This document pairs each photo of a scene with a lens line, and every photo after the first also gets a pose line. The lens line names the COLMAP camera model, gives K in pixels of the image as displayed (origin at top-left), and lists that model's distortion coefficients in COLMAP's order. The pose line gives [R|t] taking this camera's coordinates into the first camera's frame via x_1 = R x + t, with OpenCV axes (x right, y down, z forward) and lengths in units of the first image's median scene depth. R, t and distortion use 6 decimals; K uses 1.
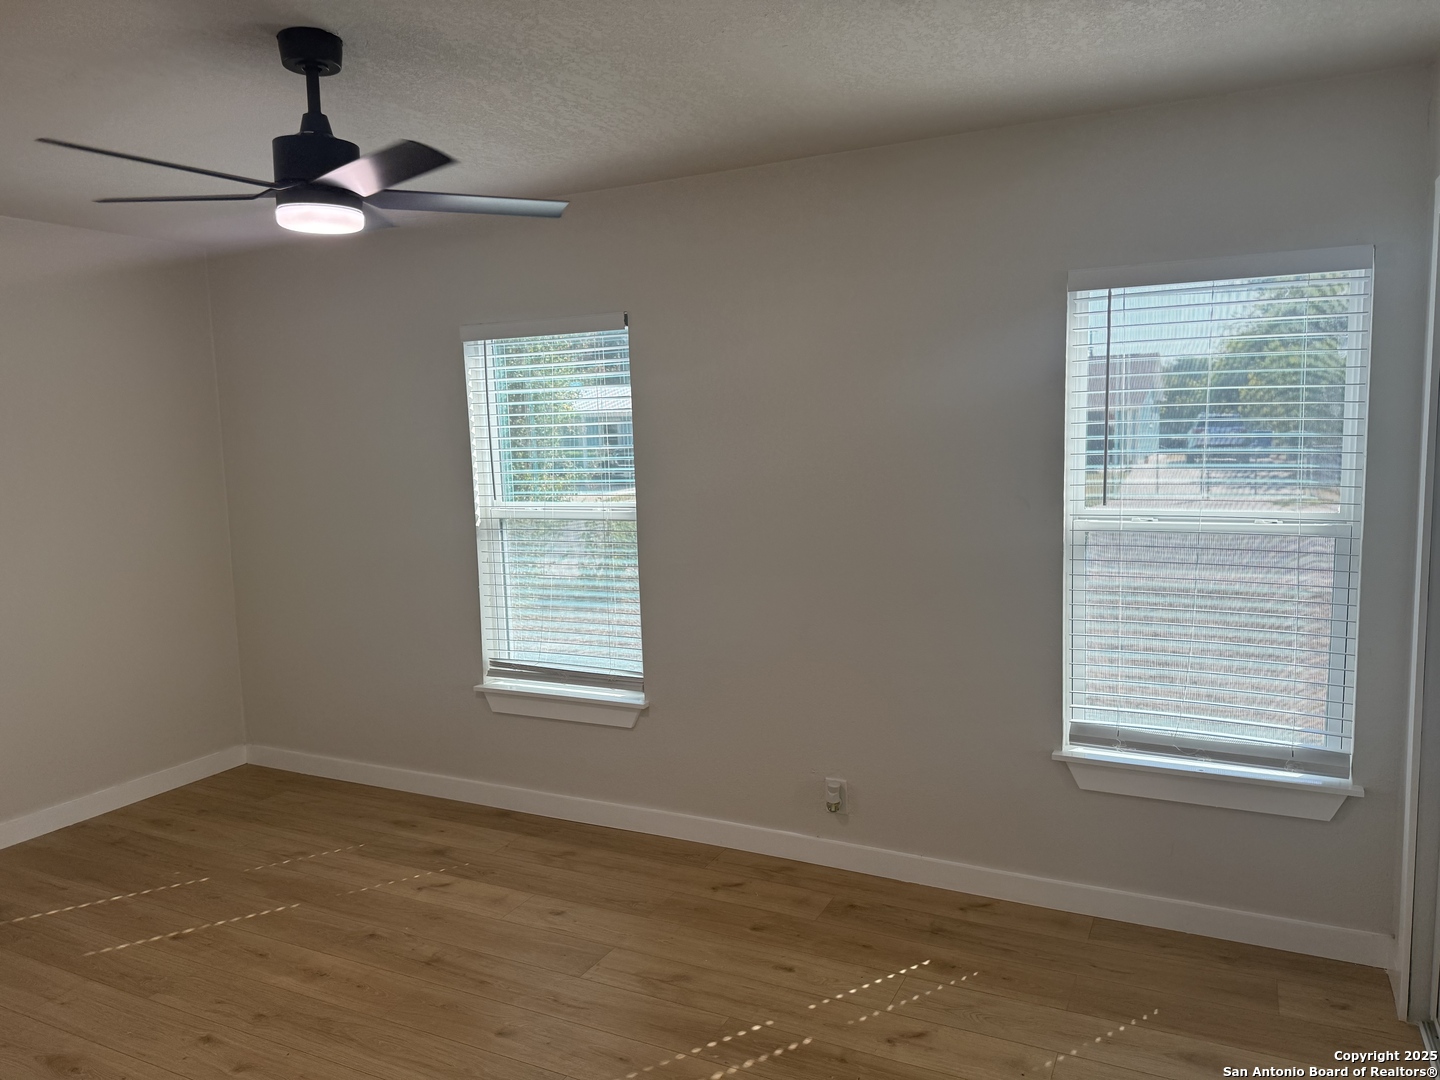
lens RADIAL K [[1039.0, 0, 720.0], [0, 1039.0, 540.0], [0, 0, 1]] dist [0.047801, -0.046597]
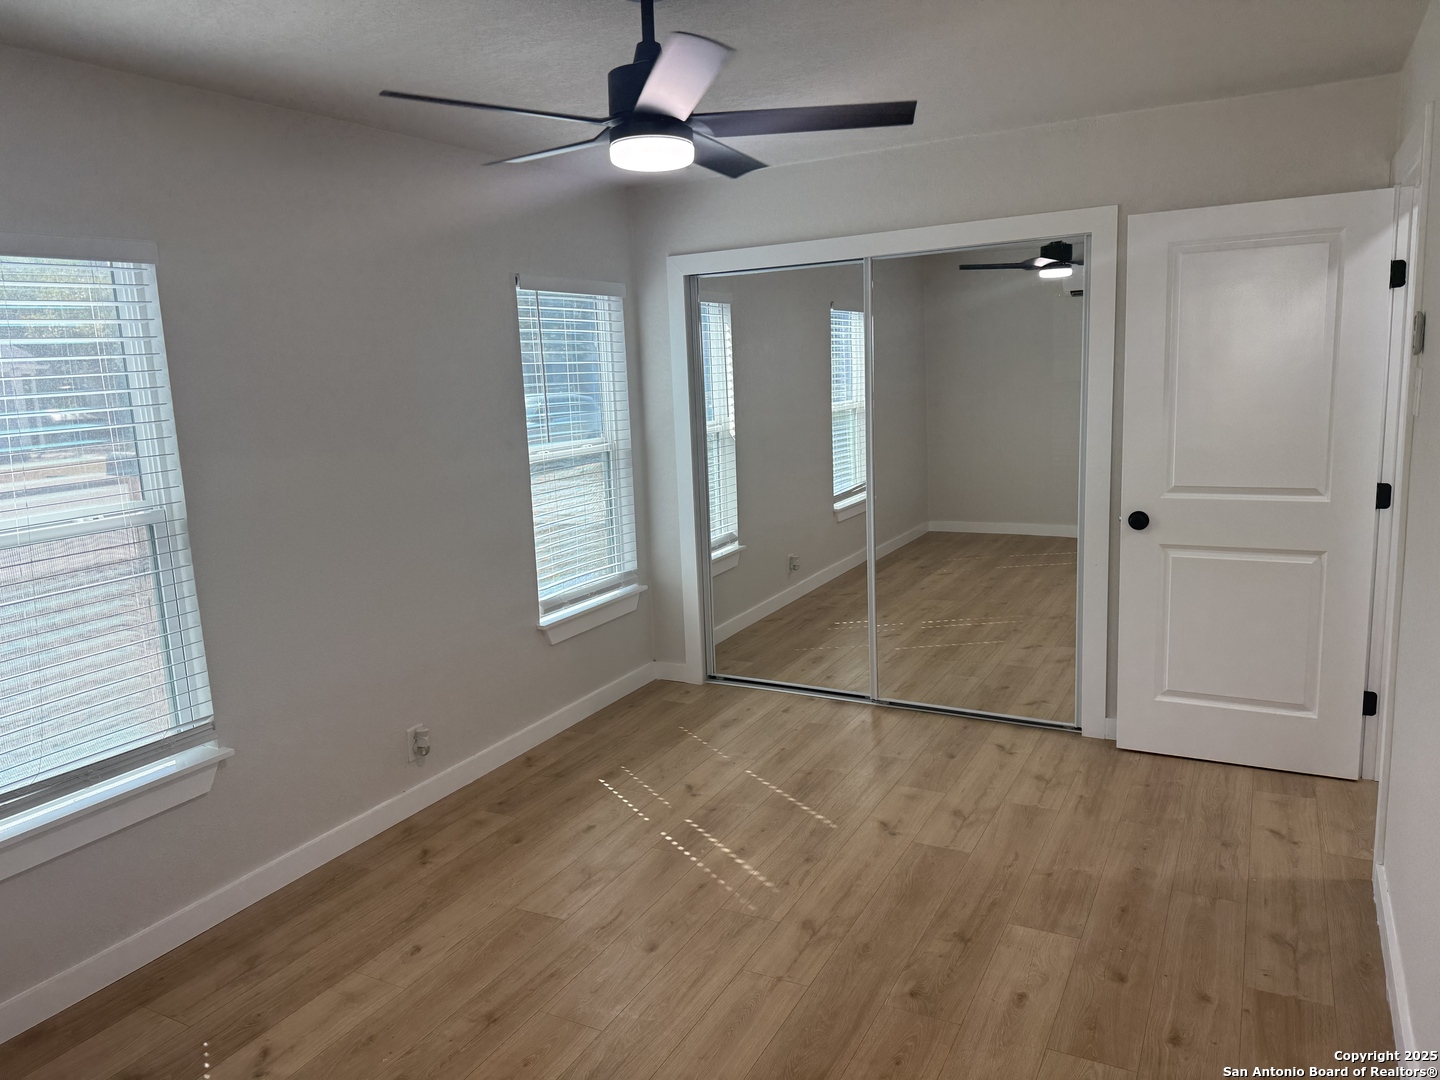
lens RADIAL K [[1020.4, 0, 712.2], [0, 1020.4, 540.0], [0, 0, 1]] dist [0.015296, -0.014387]
pose [[0.034106, -0.146557, 0.988614, -0.947806], [0.170631, 0.975520, 0.138730, -0.051457], [-0.984745, 0.163957, 0.058278, 0.659074]]
